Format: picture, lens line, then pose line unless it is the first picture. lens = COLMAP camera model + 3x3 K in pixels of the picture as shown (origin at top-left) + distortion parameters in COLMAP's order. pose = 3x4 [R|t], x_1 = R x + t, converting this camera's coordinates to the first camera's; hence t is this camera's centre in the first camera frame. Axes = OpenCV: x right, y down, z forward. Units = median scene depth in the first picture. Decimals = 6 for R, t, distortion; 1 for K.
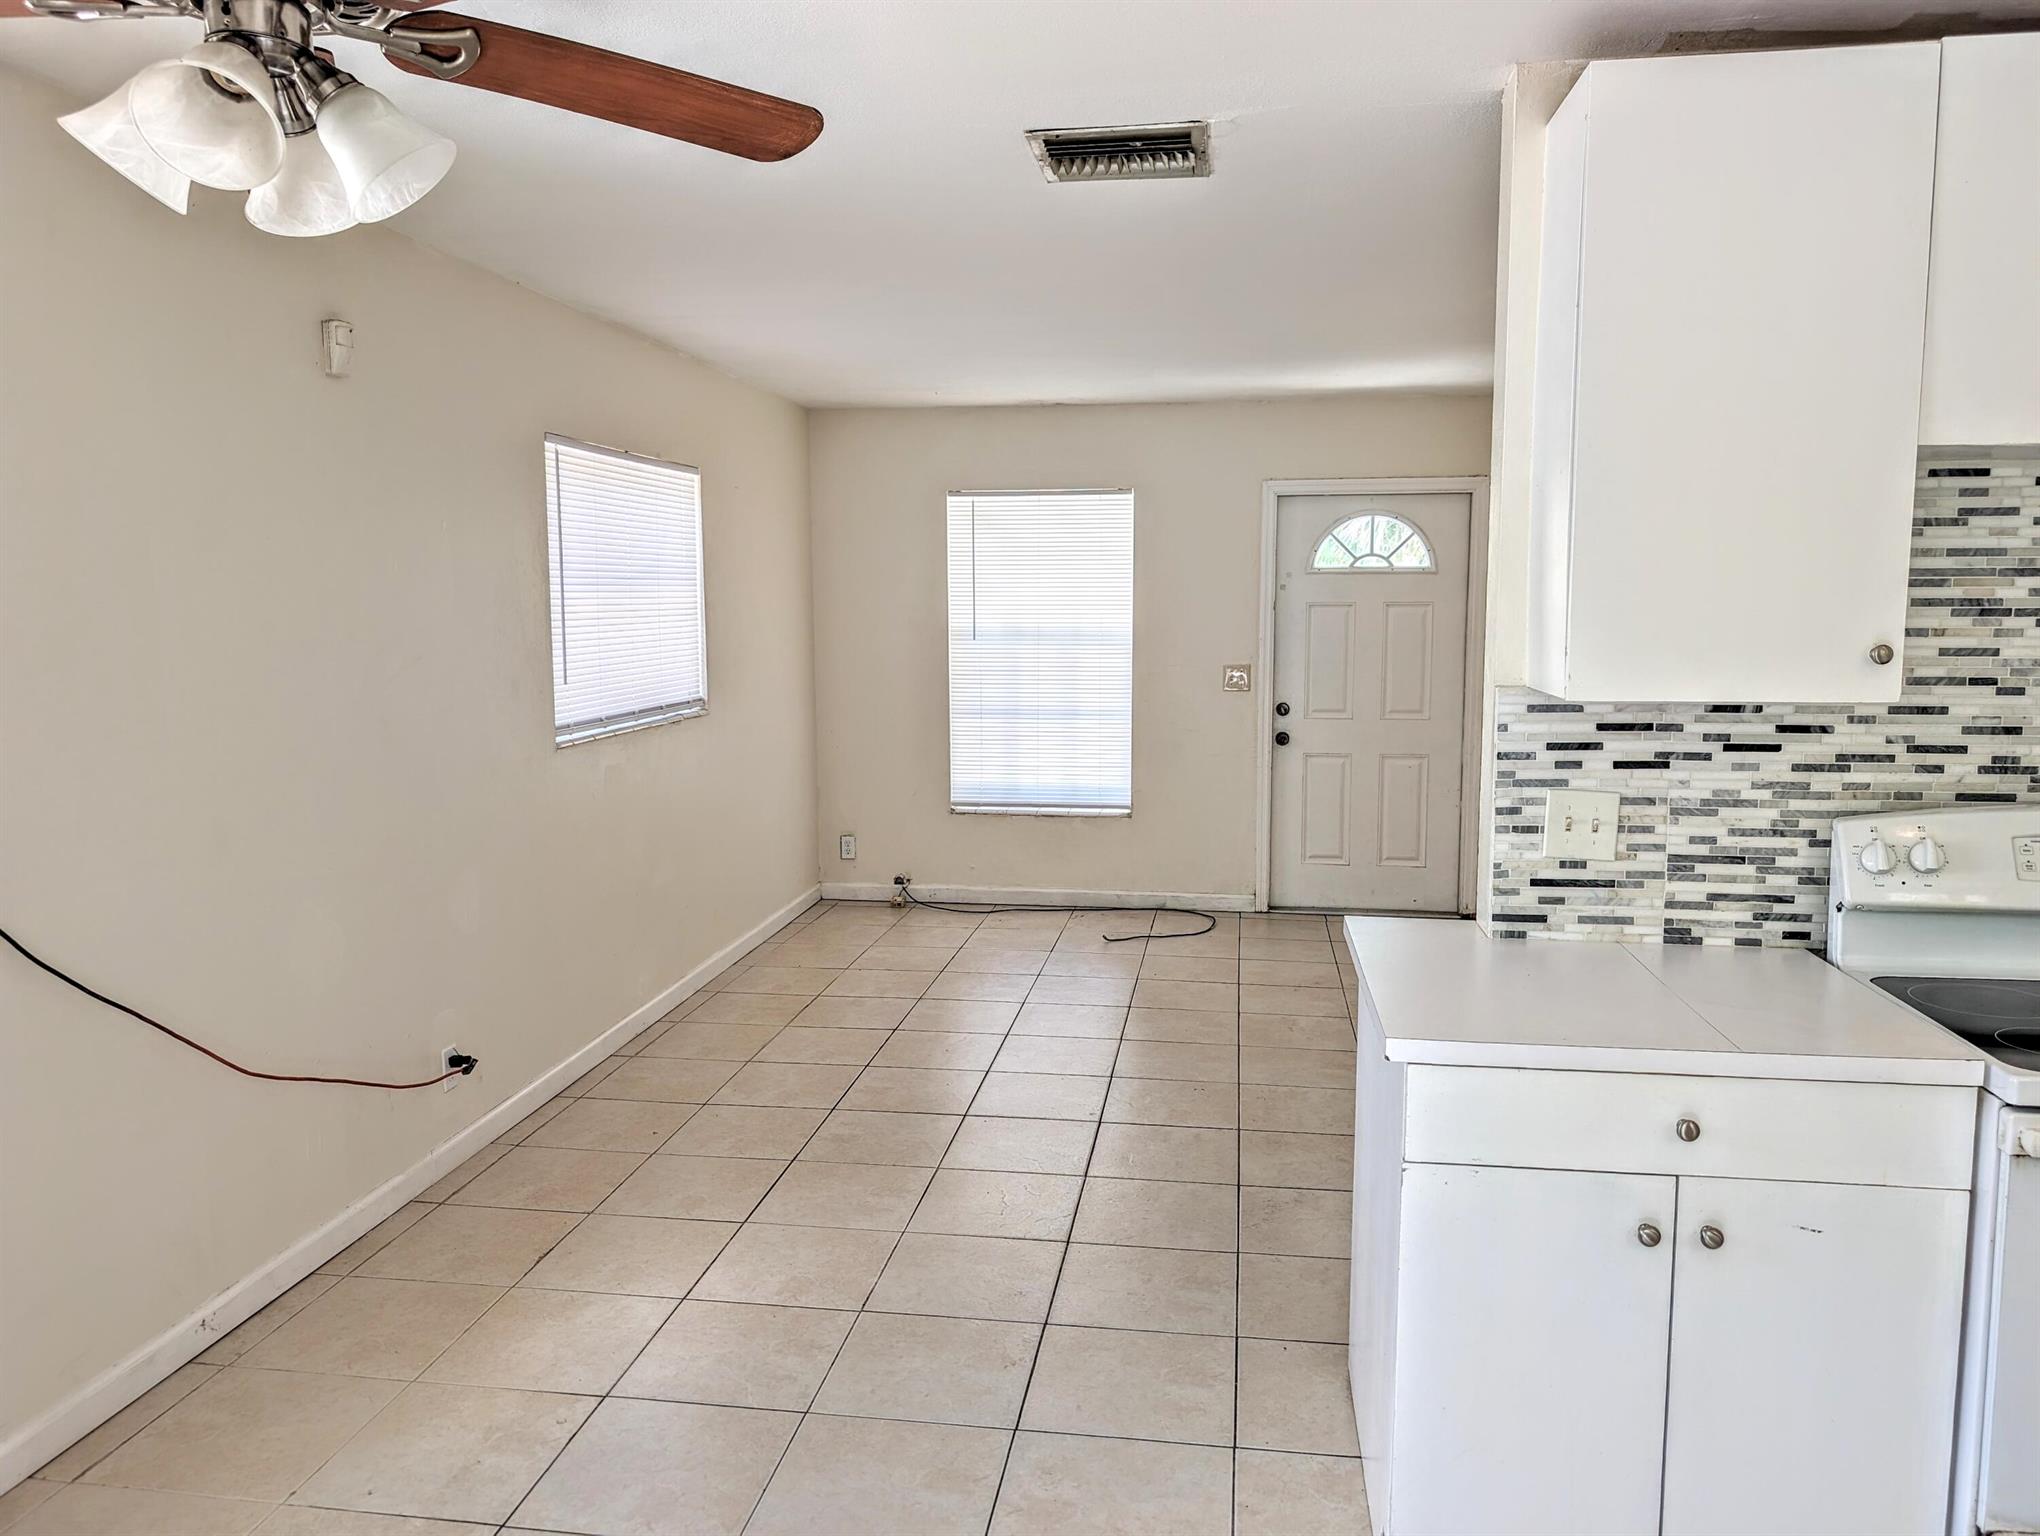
lens RADIAL K [[1459.0, 0, 1022.2], [0, 1459.0, 766.8], [0, 0, 1]] dist [0.037303, 0.003139]
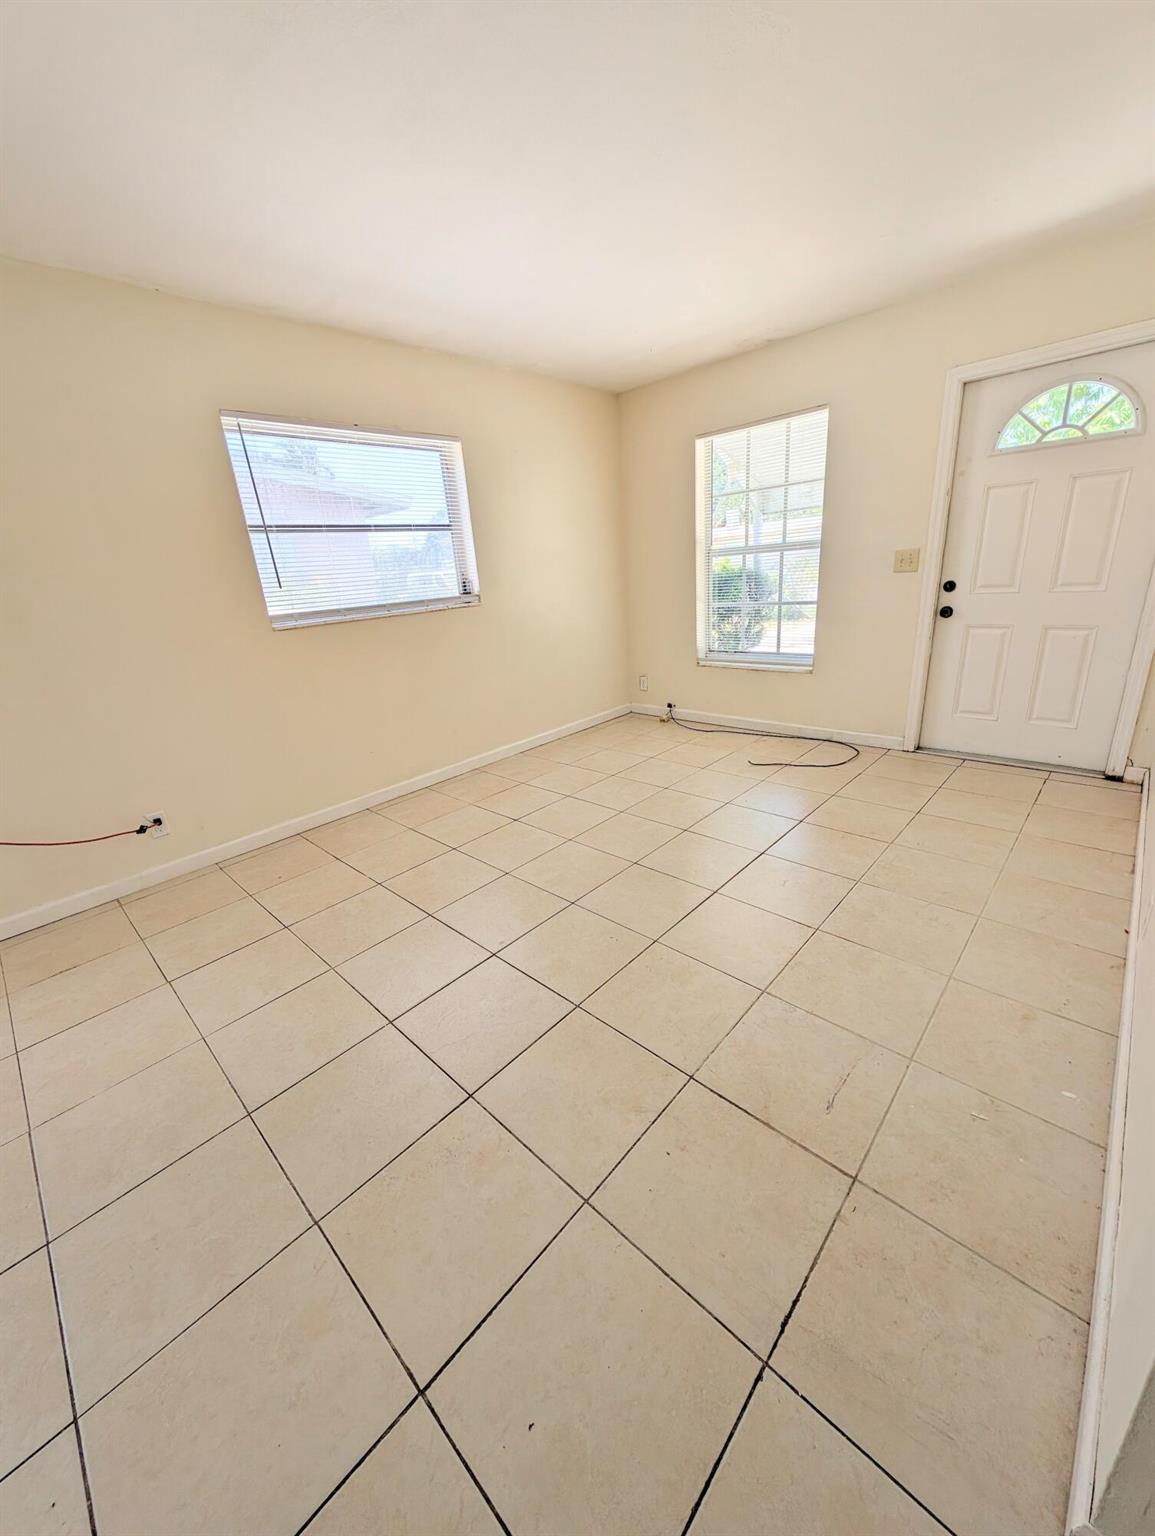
lens RADIAL K [[583.2, 0, 578.5], [0, 583.2, 767.9], [0, 0, 1]] dist [0.002533, -0.000071]
pose [[0.820197, 0.131434, -0.556778, 0.217304], [0.005459, 0.971408, 0.237352, -0.010400], [0.572055, -0.197715, 0.796029, 0.424056]]
